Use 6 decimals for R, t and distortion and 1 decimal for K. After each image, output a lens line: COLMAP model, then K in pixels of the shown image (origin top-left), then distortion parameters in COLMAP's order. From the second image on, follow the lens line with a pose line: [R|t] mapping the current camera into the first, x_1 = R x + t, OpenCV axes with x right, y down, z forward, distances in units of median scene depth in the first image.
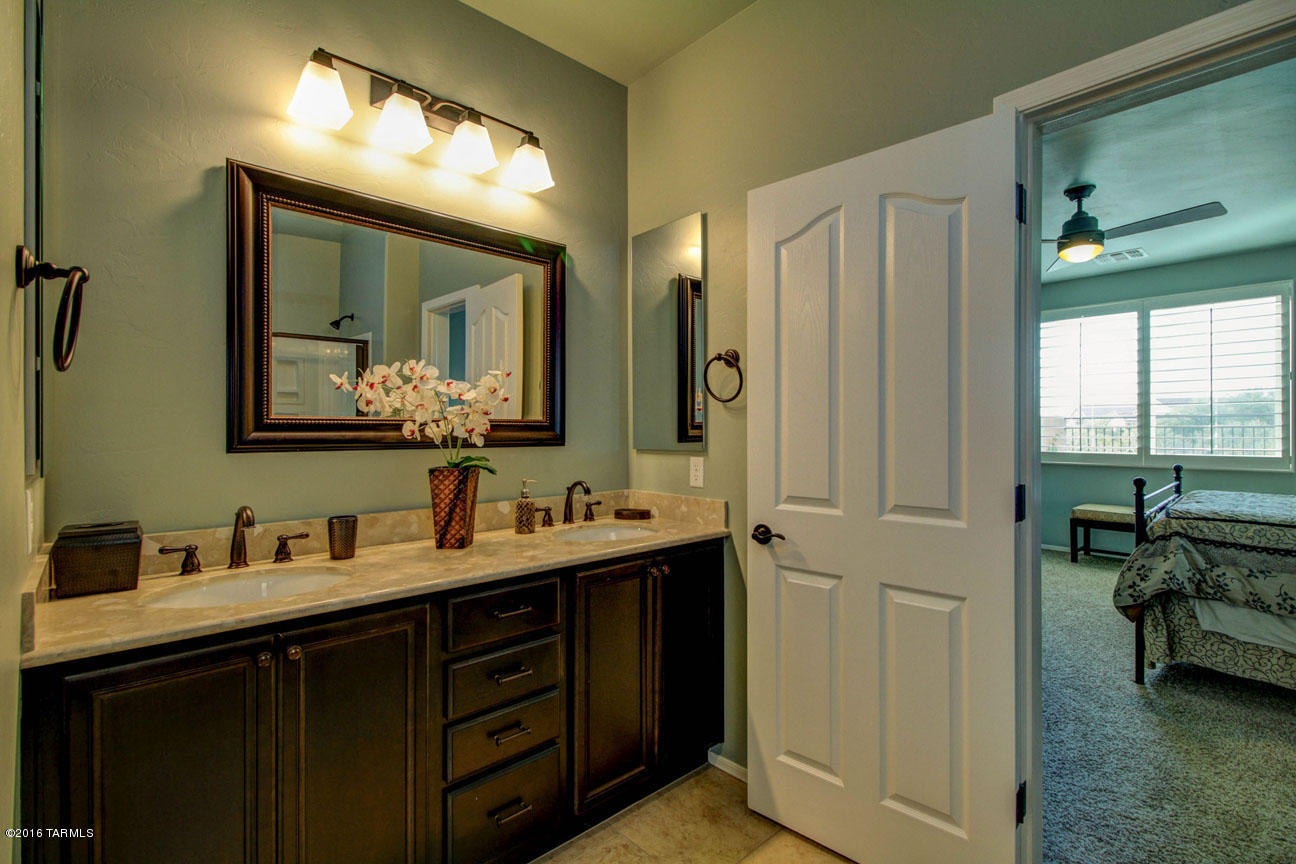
lens RADIAL K [[597.3, 0, 650.6], [0, 597.3, 420.1], [0, 0, 1]] dist [0.016915, -0.008626]
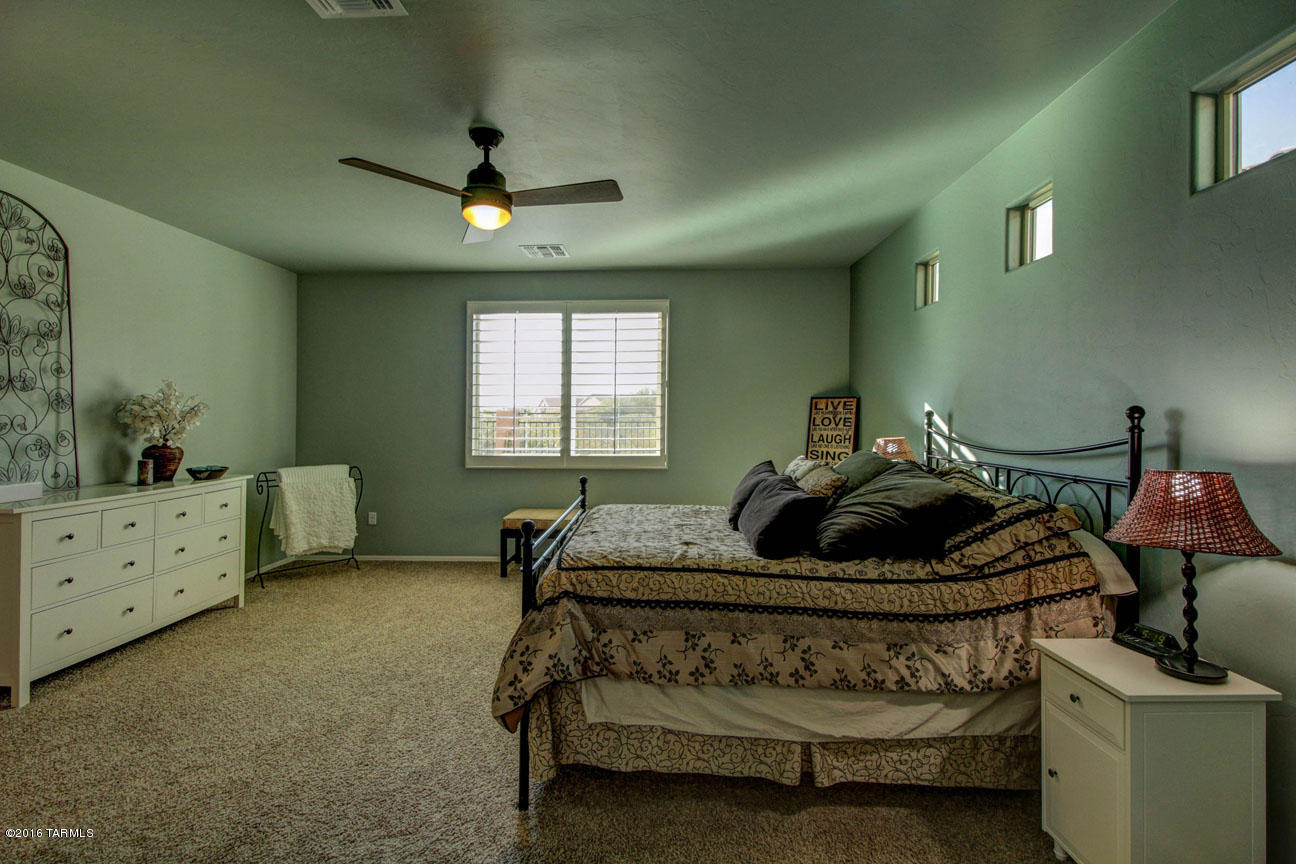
lens RADIAL K [[597.3, 0, 652.1], [0, 597.3, 421.3], [0, 0, 1]] dist [0.016915, -0.008626]
pose [[0.697665, -0.002734, 0.716419, 0.416361], [-0.012413, 0.999796, 0.015903, -0.038222], [-0.716317, -0.019988, 0.697489, 0.408081]]
